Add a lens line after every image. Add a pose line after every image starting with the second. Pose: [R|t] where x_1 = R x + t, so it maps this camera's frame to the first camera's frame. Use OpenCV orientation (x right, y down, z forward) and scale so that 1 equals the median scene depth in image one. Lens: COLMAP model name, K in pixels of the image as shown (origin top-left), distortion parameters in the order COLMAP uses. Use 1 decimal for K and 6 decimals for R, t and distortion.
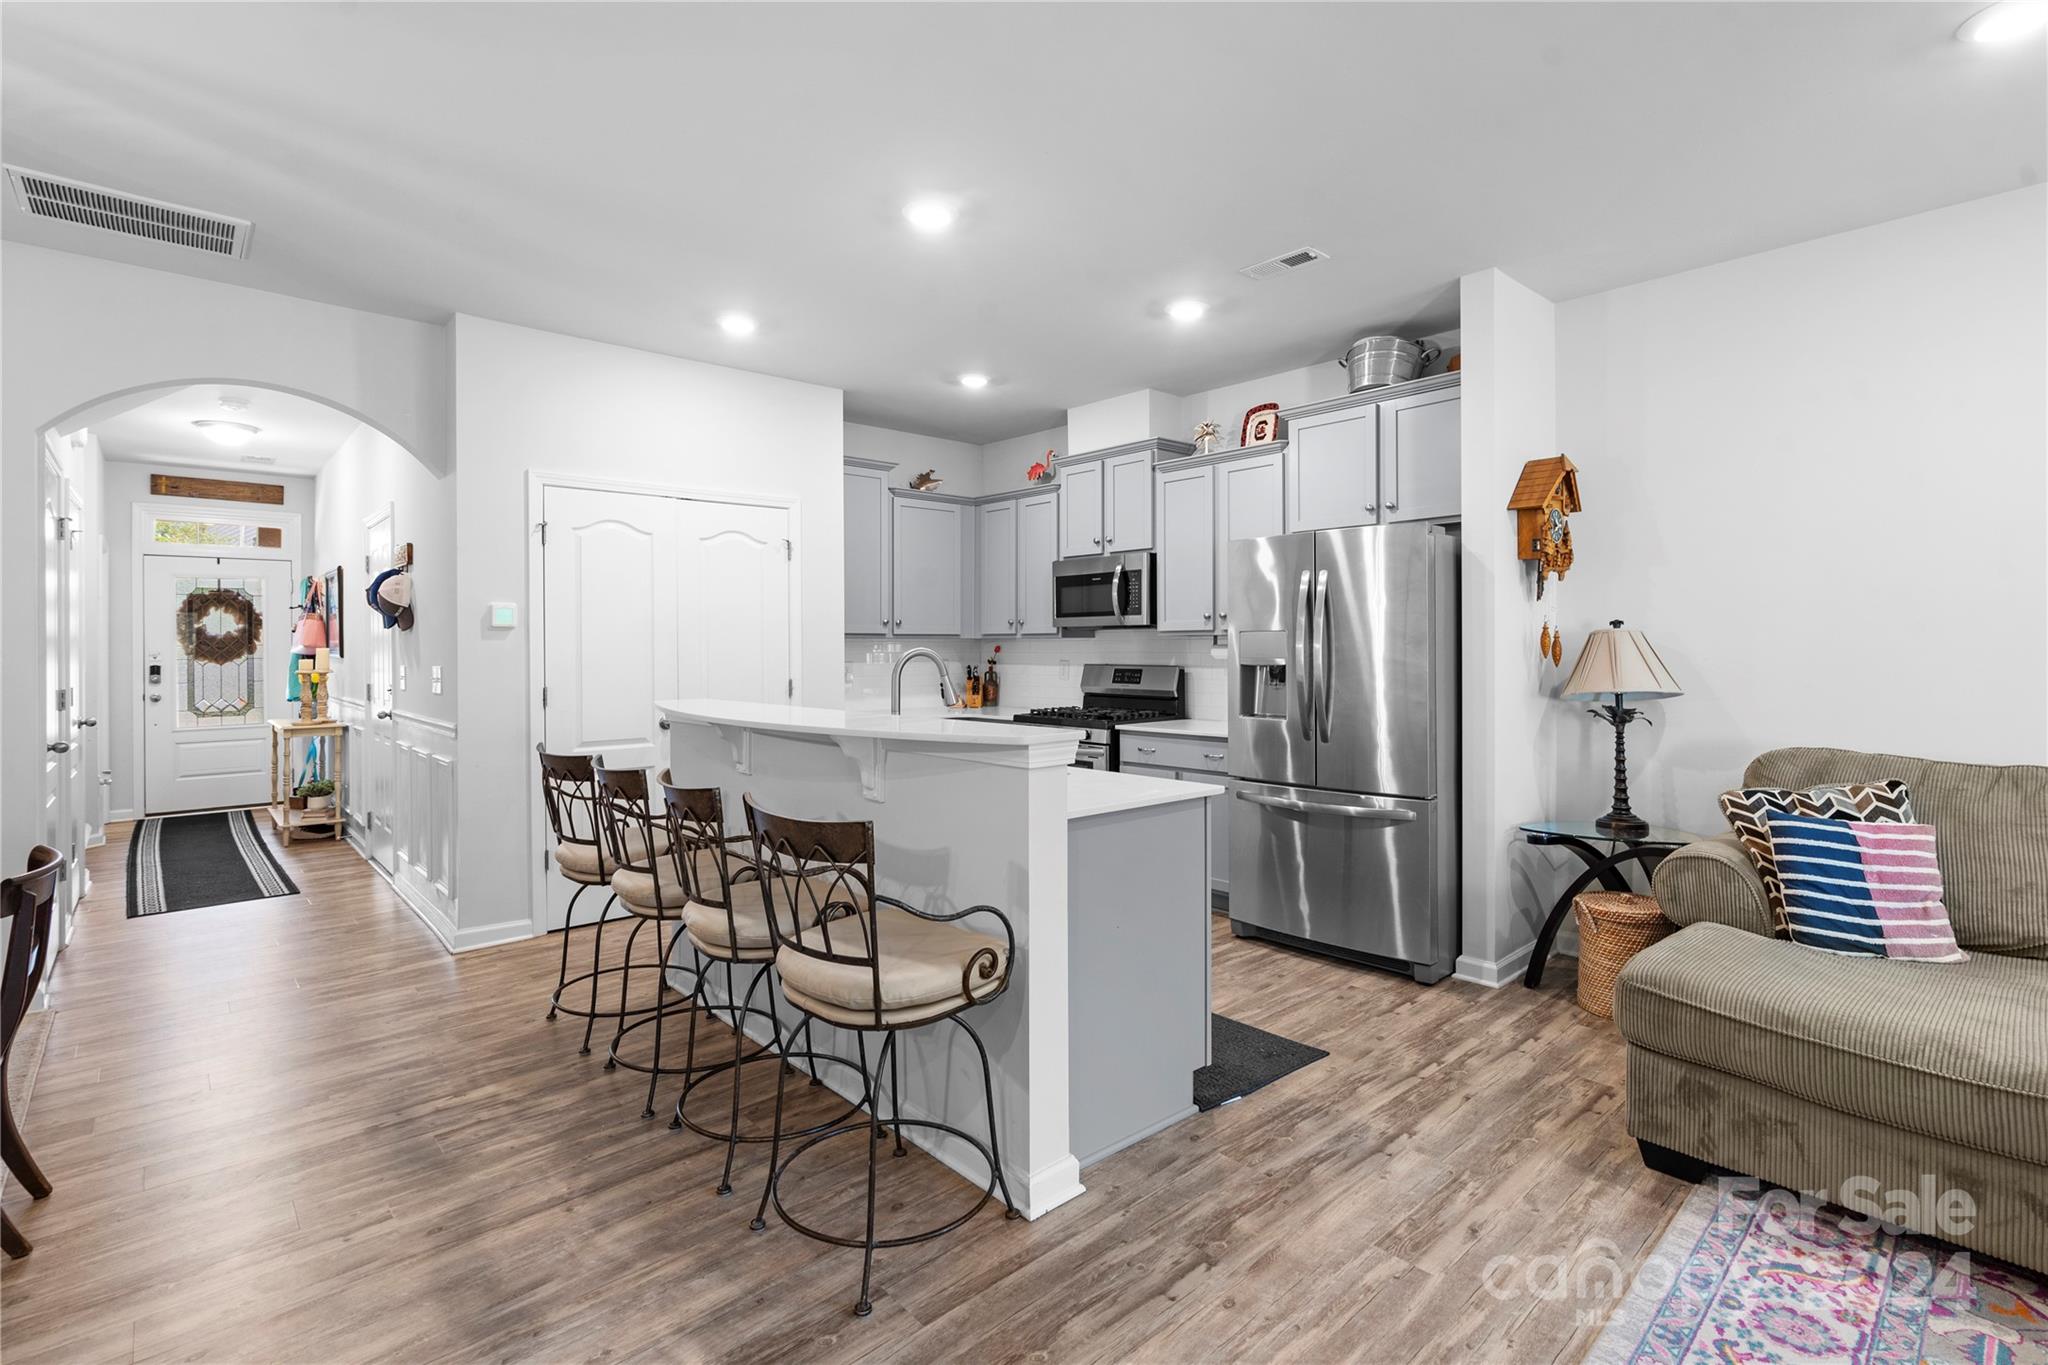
lens RADIAL K [[955.1, 0, 1036.9], [0, 955.1, 650.0], [0, 0, 1]] dist [-0.002899, 0.001494]
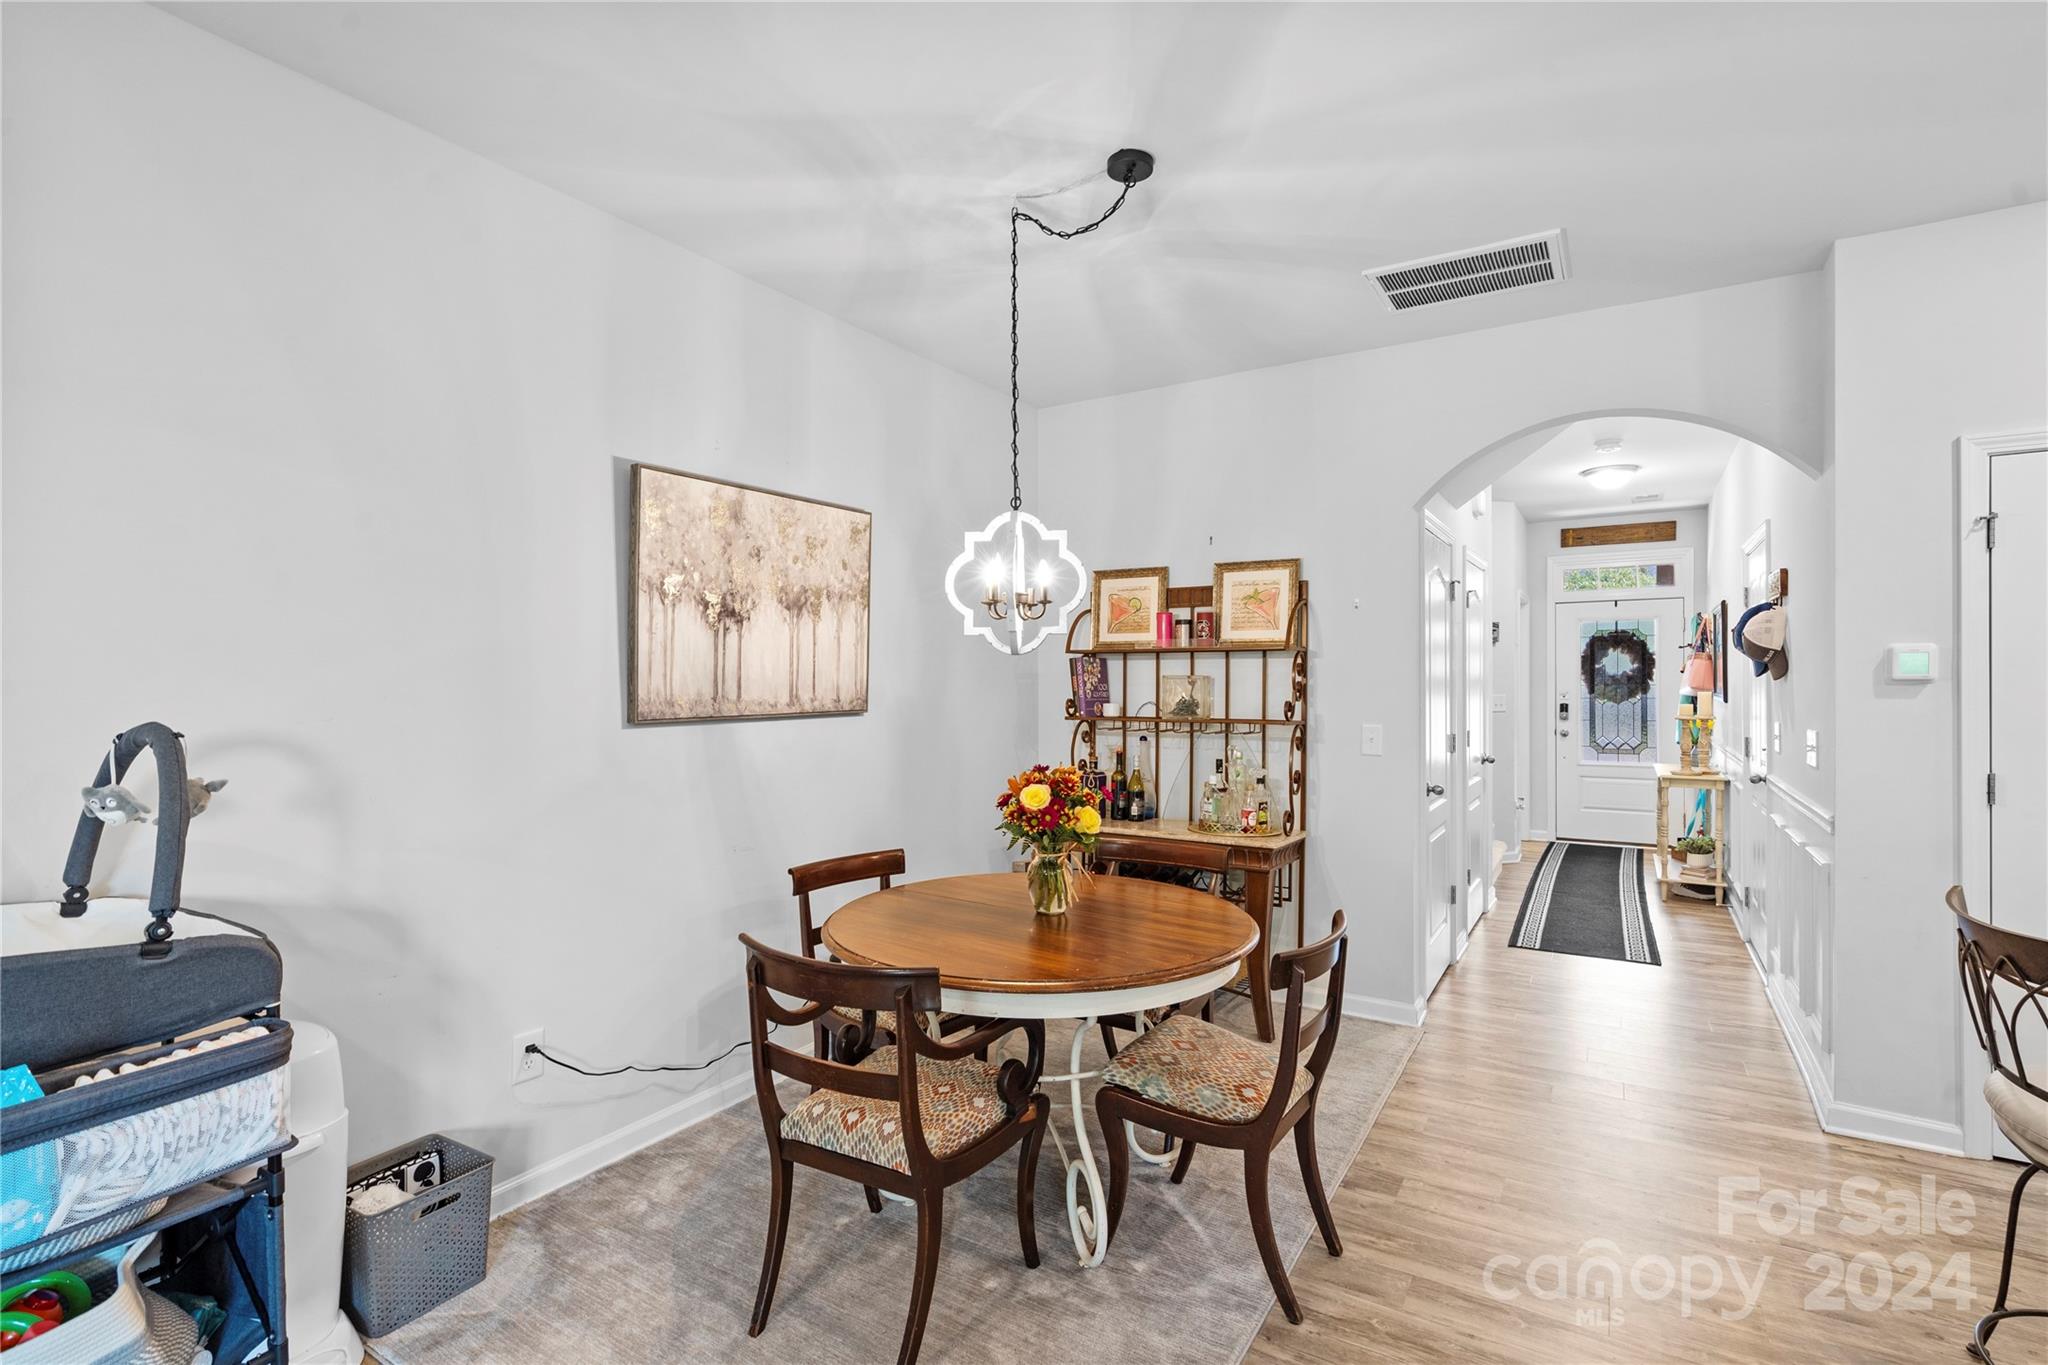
lens RADIAL K [[944.5, 0, 1035.6], [0, 944.5, 684.8], [0, 0, 1]] dist [-0.003924, 0.000897]
pose [[0.270404, 0.009887, -0.962696, -0.075619], [-0.001407, 0.999950, 0.009875, -0.024015], [0.962746, -0.001315, 0.270404, 0.198806]]
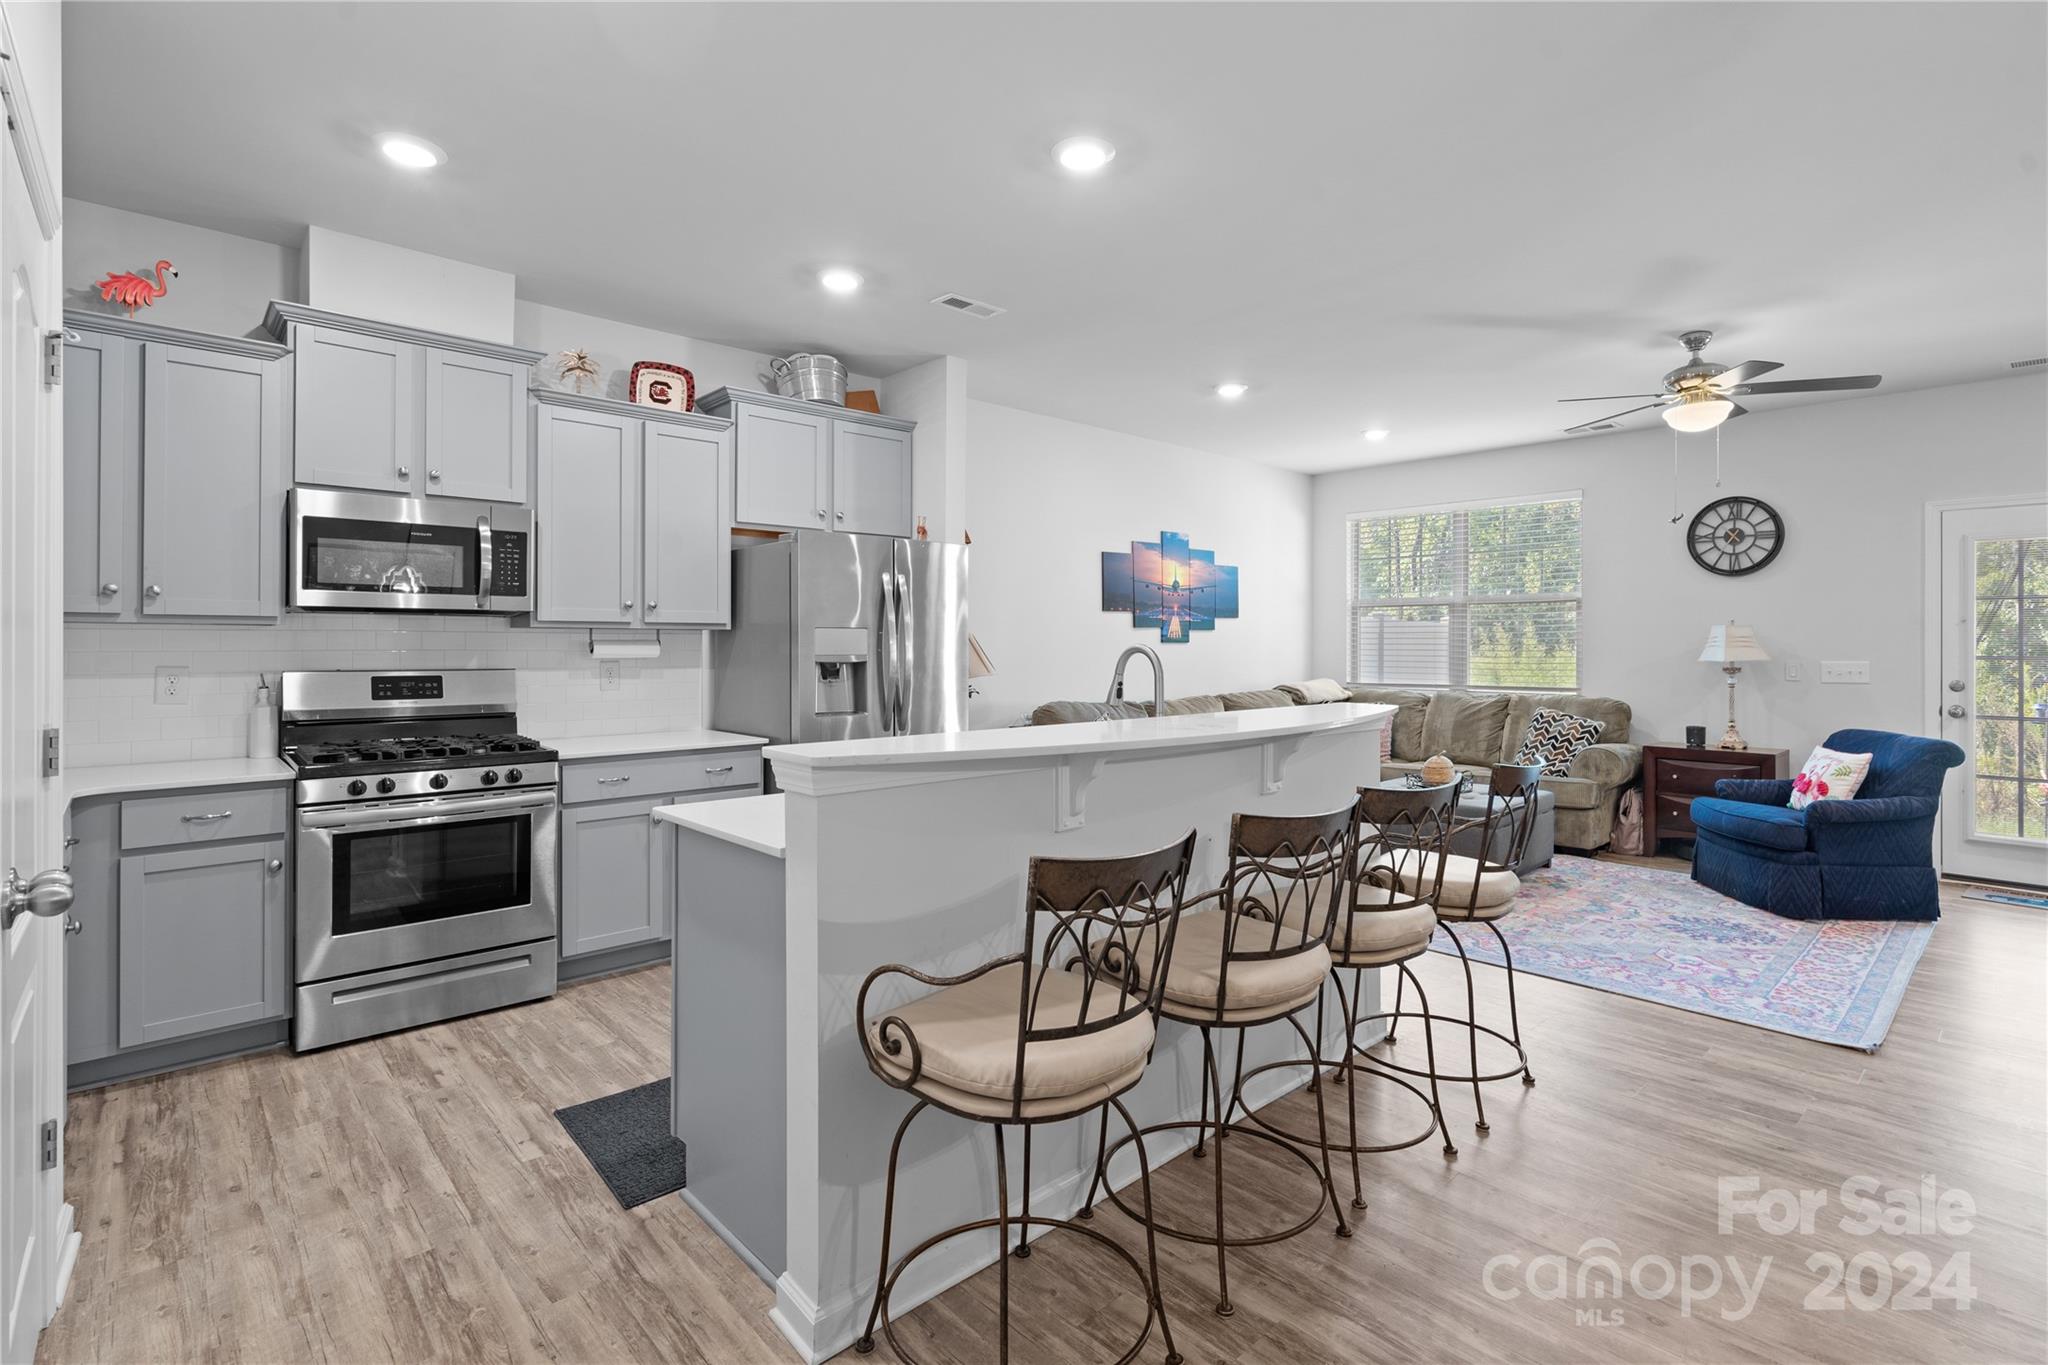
lens RADIAL K [[956.4, 0, 1045.8], [0, 956.4, 637.7], [0, 0, 1]] dist [0.000828, 0.000058]
pose [[-0.009797, 0.010263, 0.999899, -0.671364], [-0.001291, 0.999946, -0.010276, 0.000366], [-0.999951, -0.001392, -0.009784, 0.701530]]
